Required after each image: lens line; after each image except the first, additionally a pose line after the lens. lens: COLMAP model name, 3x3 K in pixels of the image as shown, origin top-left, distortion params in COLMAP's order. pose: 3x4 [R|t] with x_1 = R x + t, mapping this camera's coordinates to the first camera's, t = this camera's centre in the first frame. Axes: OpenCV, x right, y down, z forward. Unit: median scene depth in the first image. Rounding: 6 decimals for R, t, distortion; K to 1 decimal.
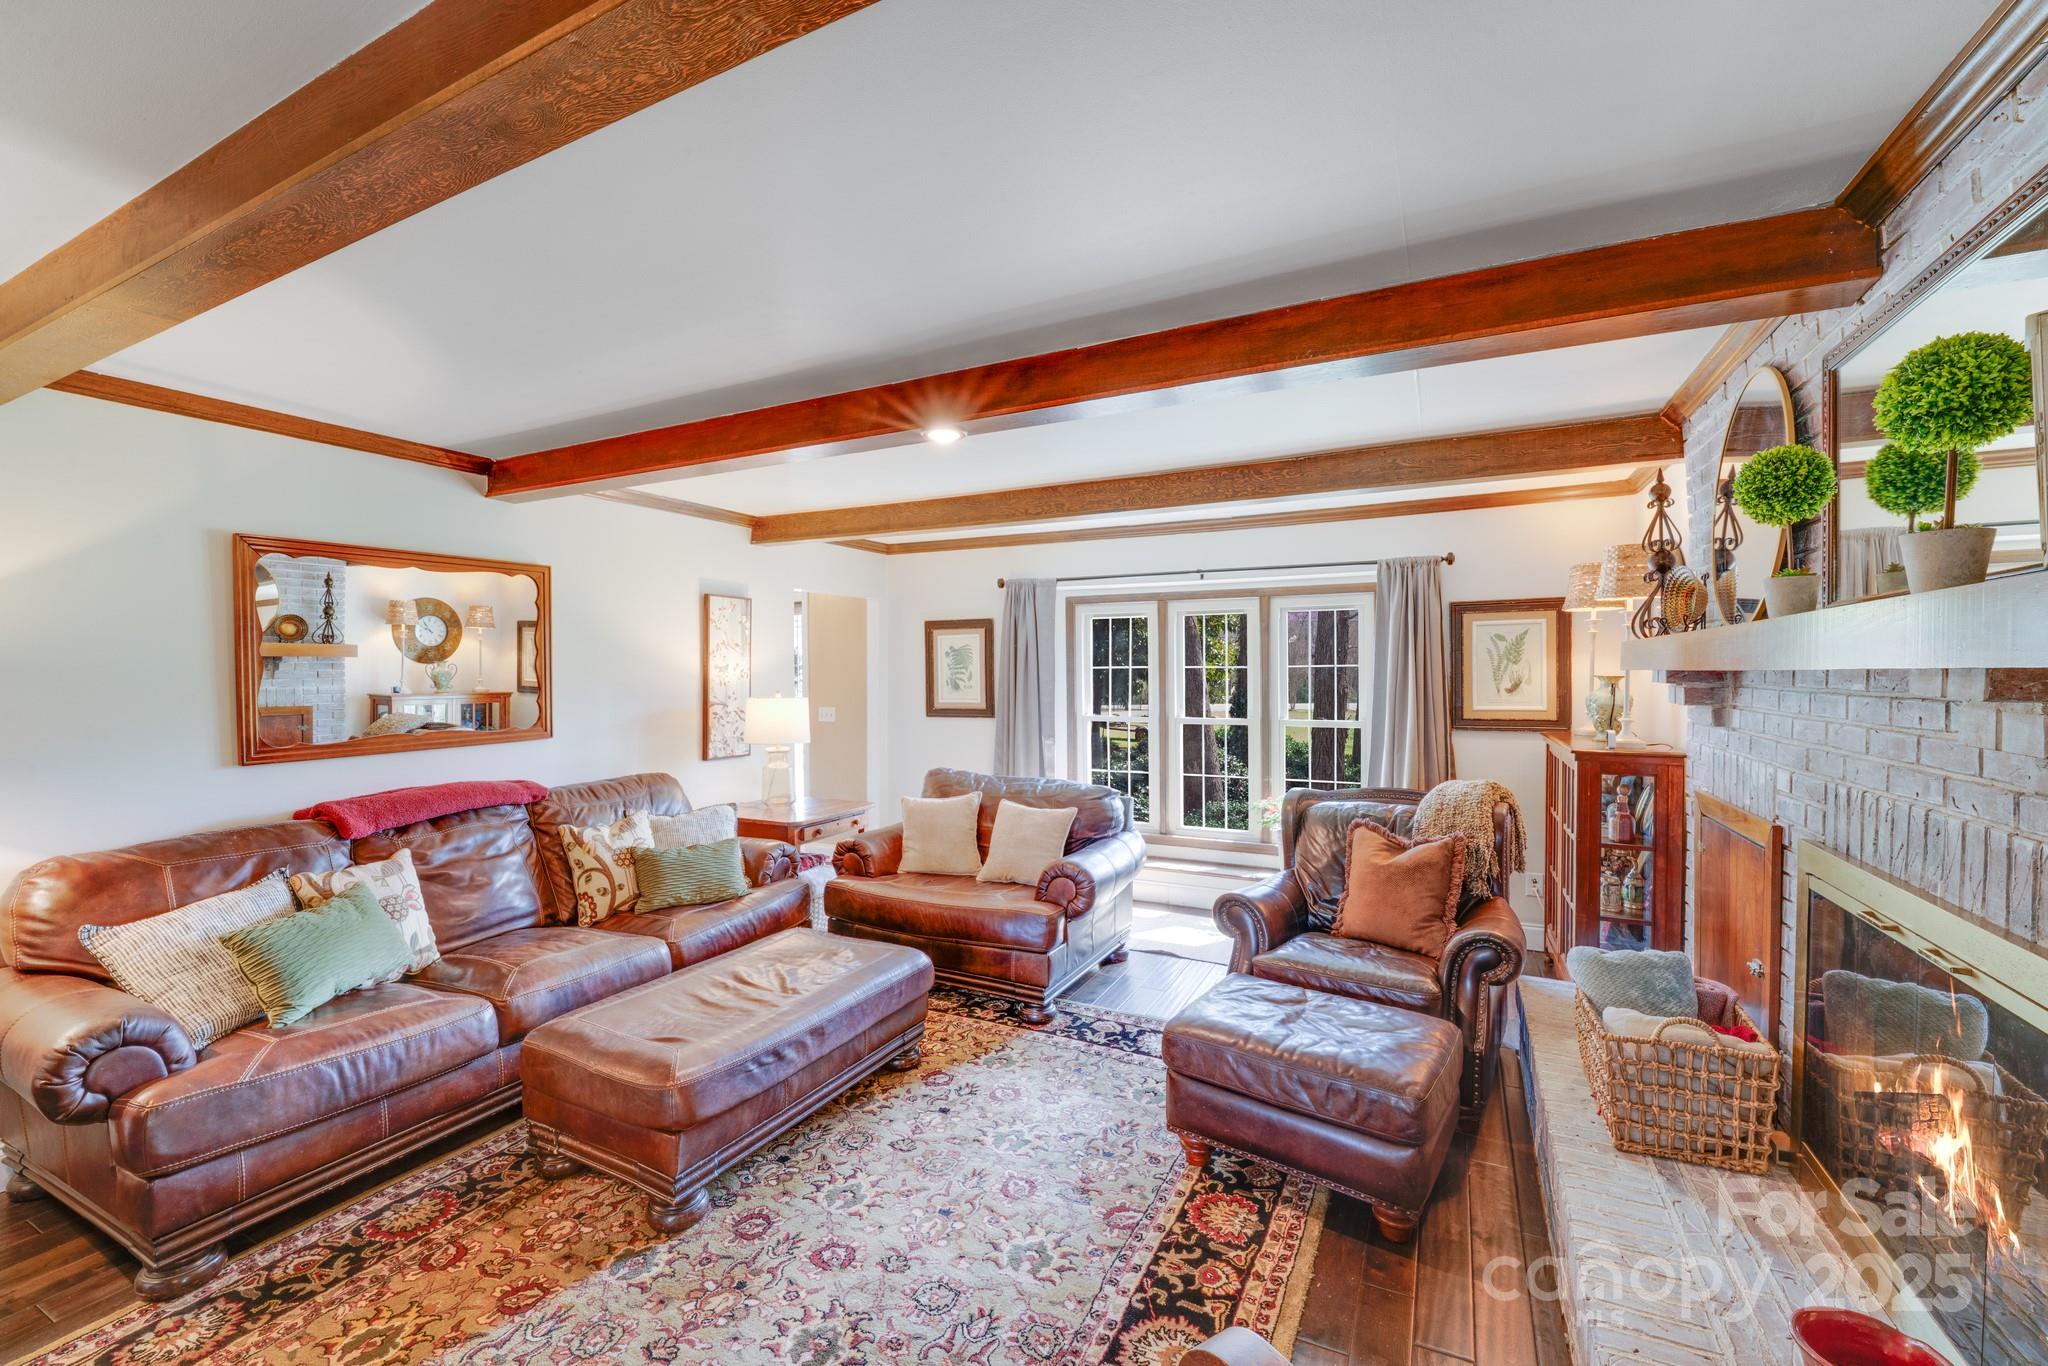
lens RADIAL K [[855.2, 0, 1031.2], [0, 855.2, 689.8], [0, 0, 1]] dist [-0.000294, -0.005228]
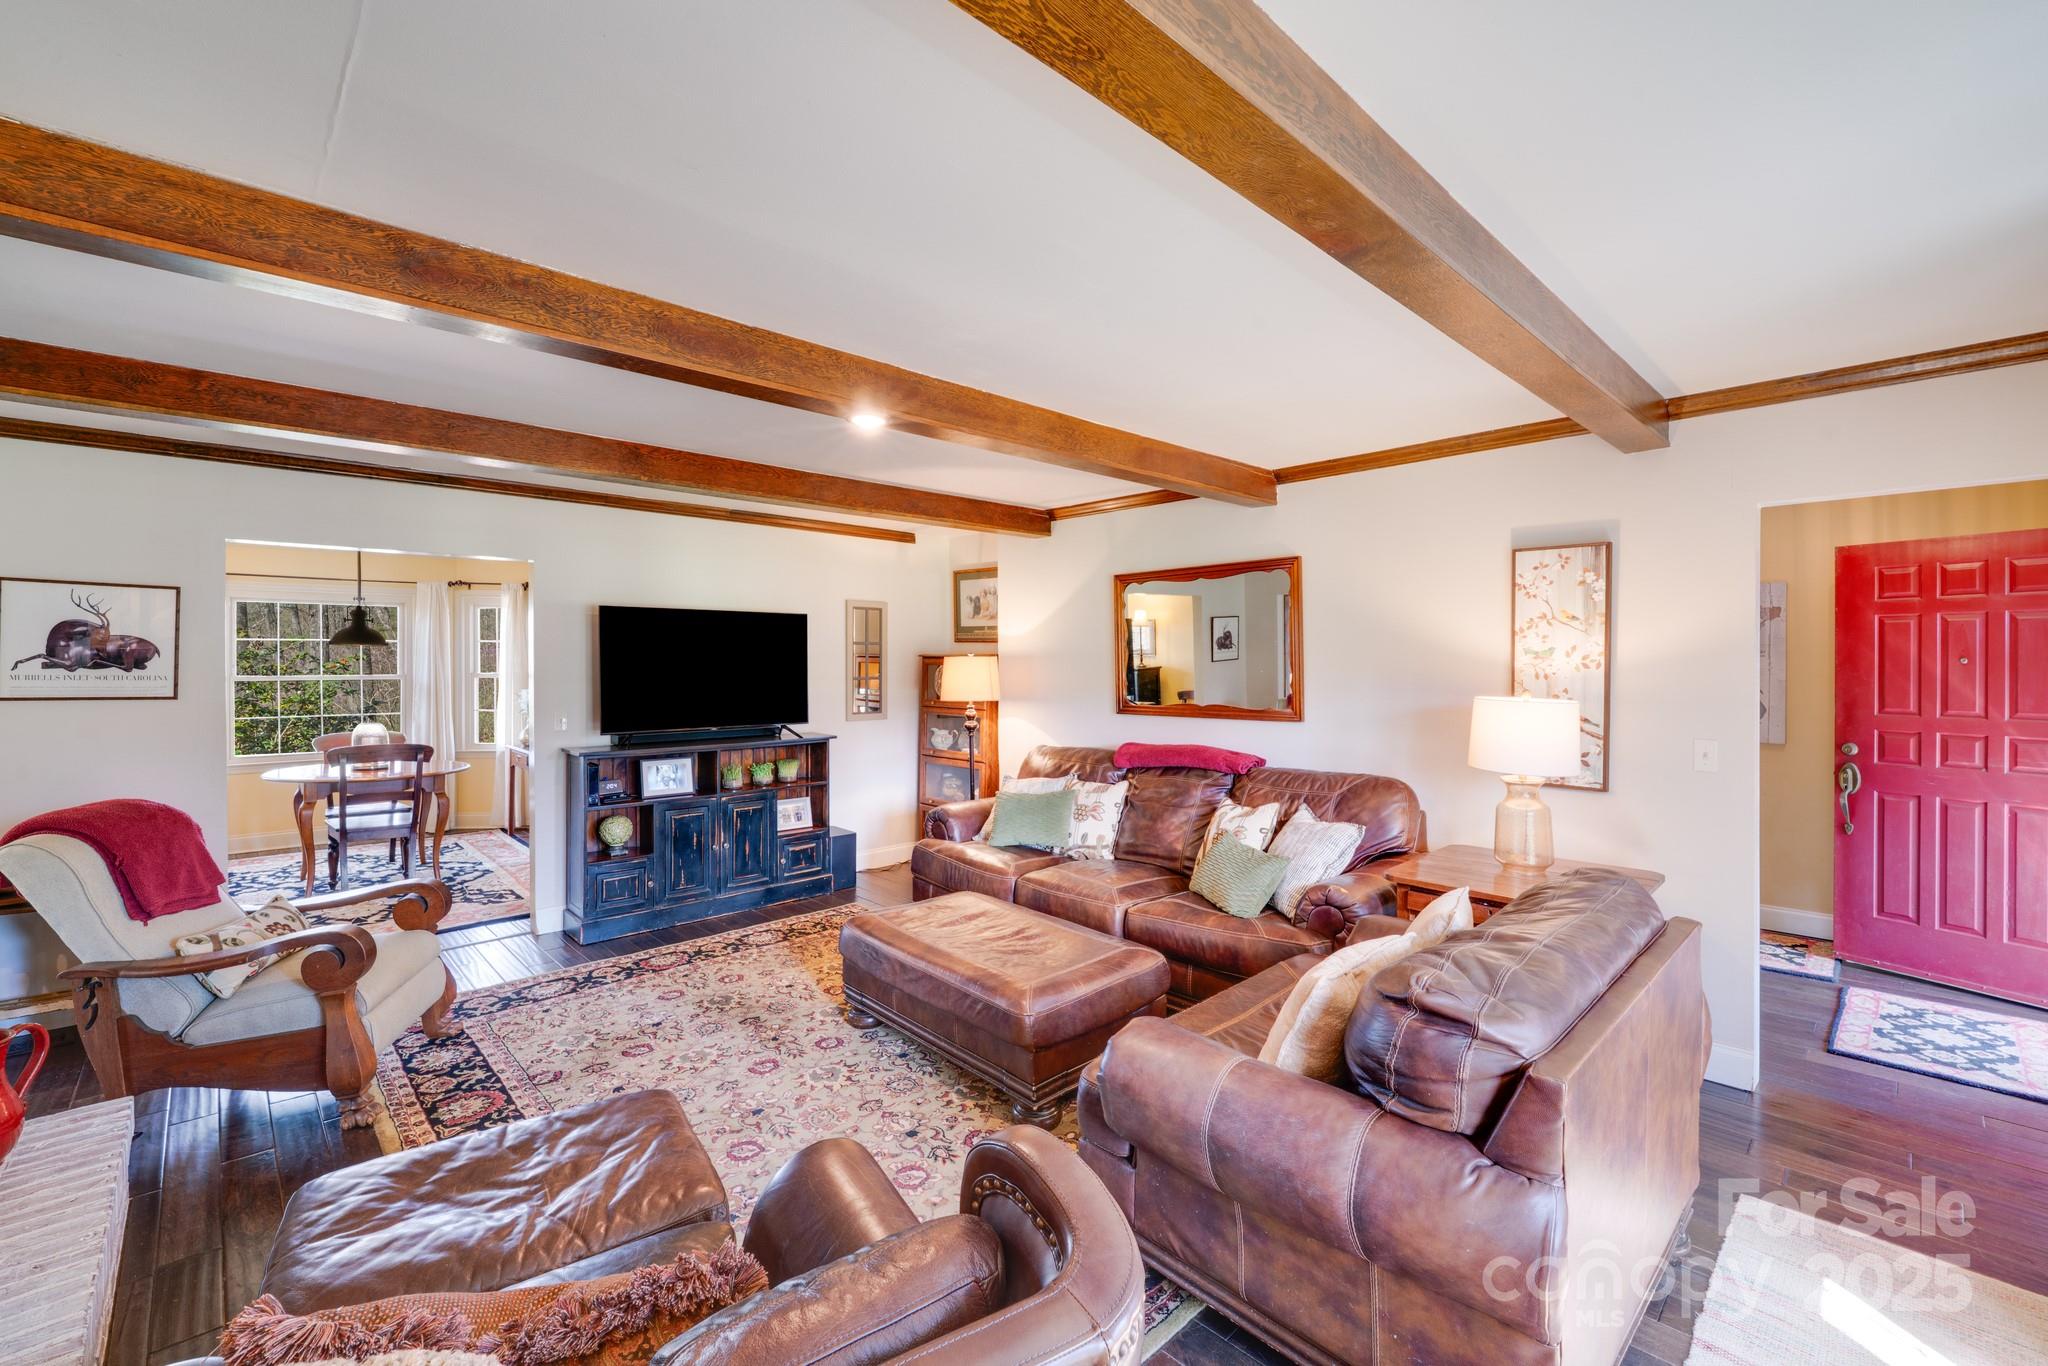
lens RADIAL K [[855.2, 0, 1028.1], [0, 855.2, 666.2], [0, 0, 1]] dist [-0.000294, -0.005228]
pose [[-0.345050, 0.016467, -0.938440, 0.721024], [-0.019736, 0.999498, 0.024795, -0.041800], [0.938377, 0.027077, -0.344552, 1.429609]]
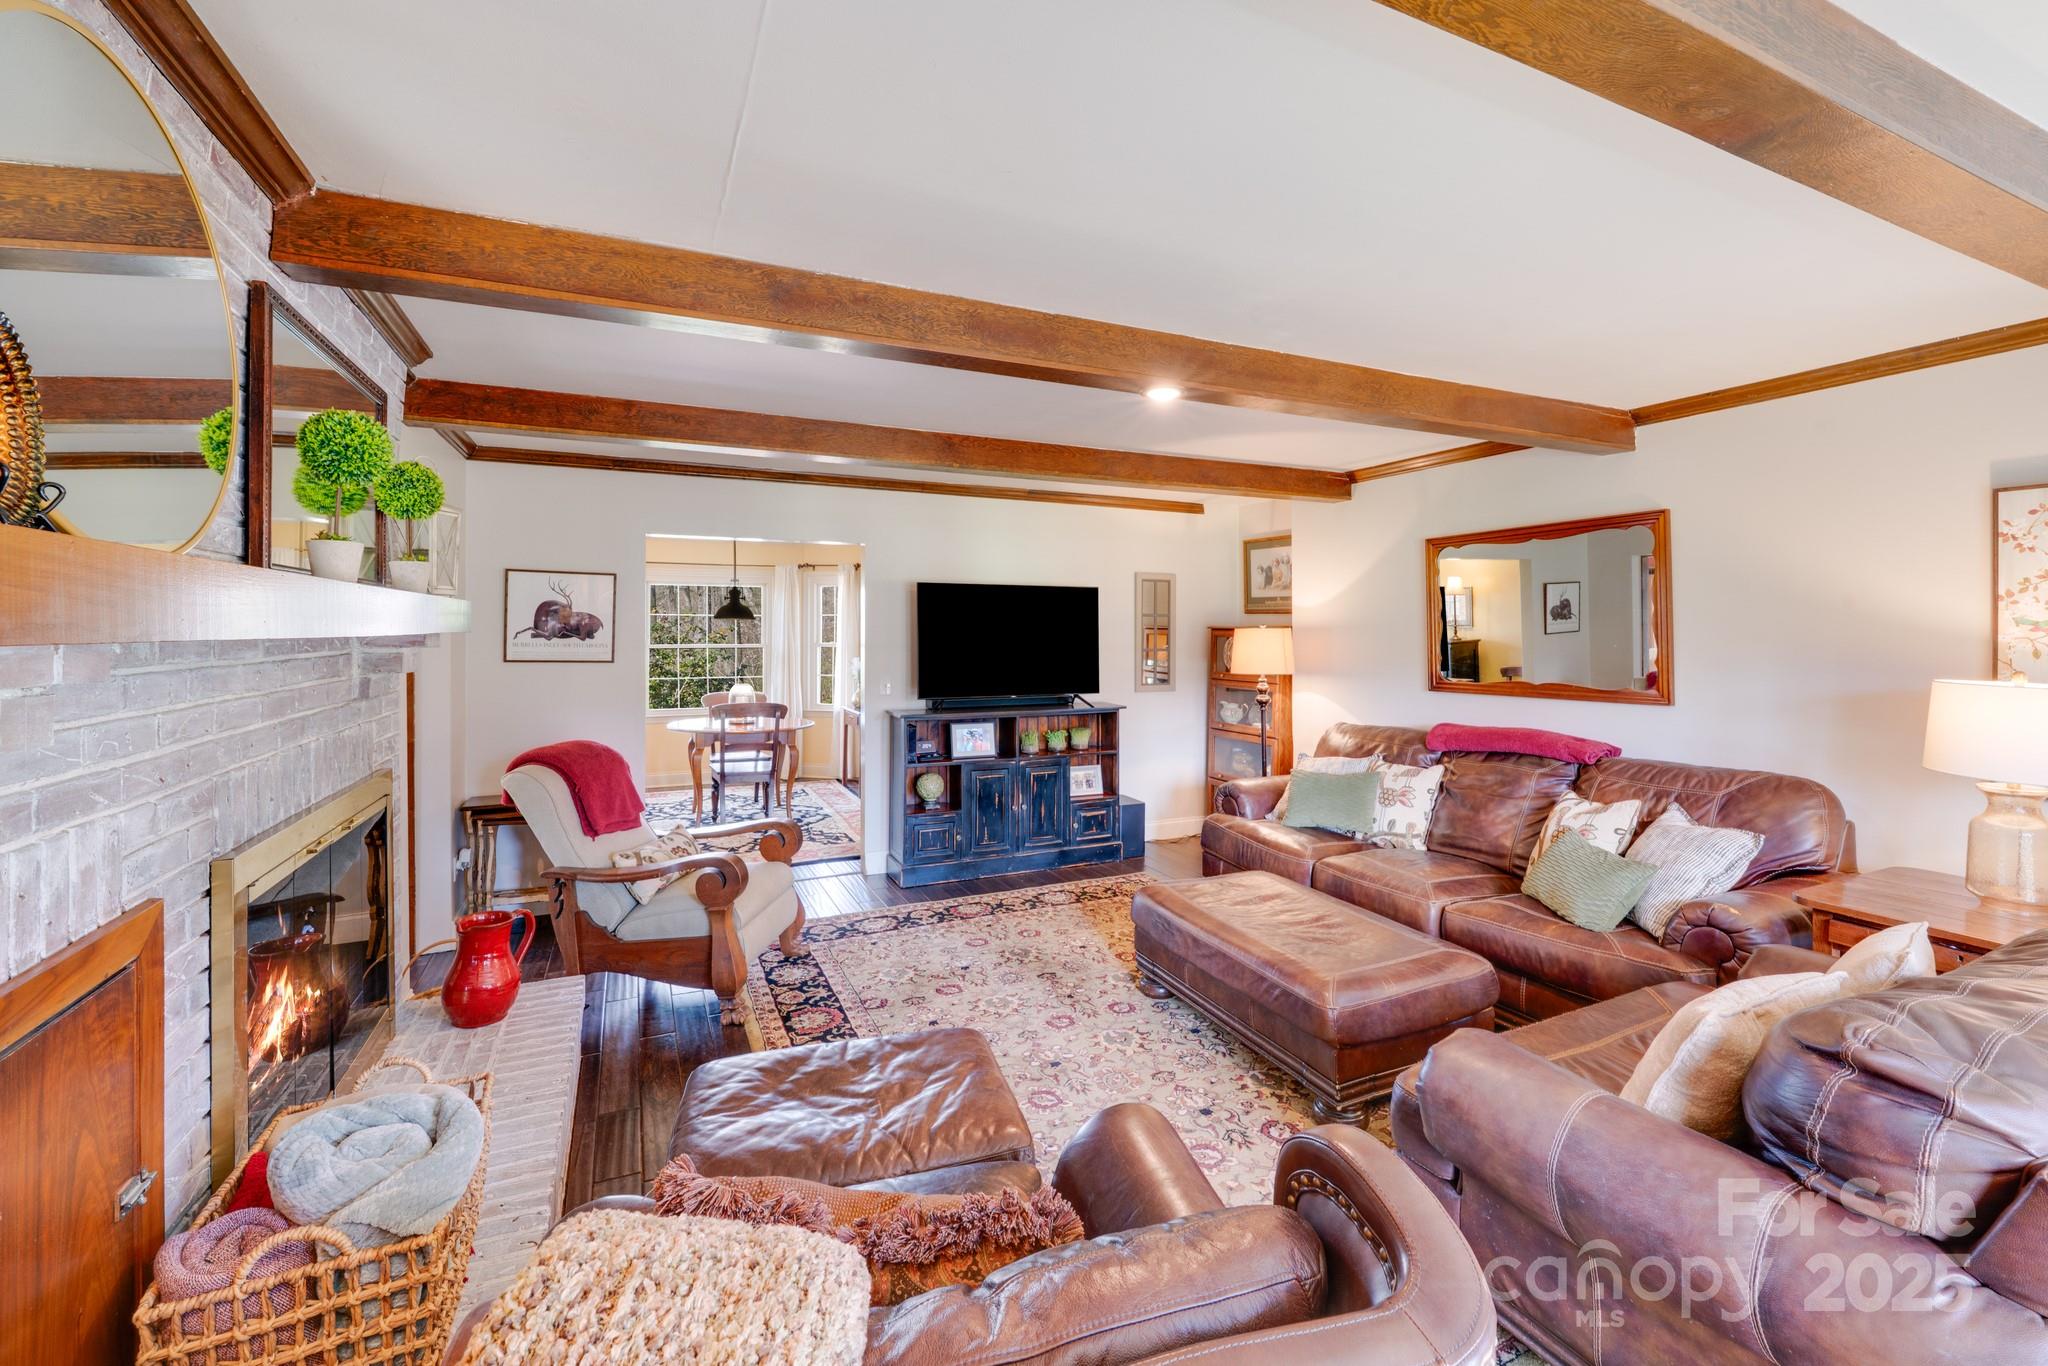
lens RADIAL K [[855.2, 0, 1030.1], [0, 855.2, 633.7], [0, 0, 1]] dist [-0.000294, -0.005228]
pose [[-0.628345, 0.011071, -0.777856, 0.726204], [-0.013649, 0.999588, 0.025252, -0.041576], [0.777815, 0.026484, -0.627935, 1.419785]]
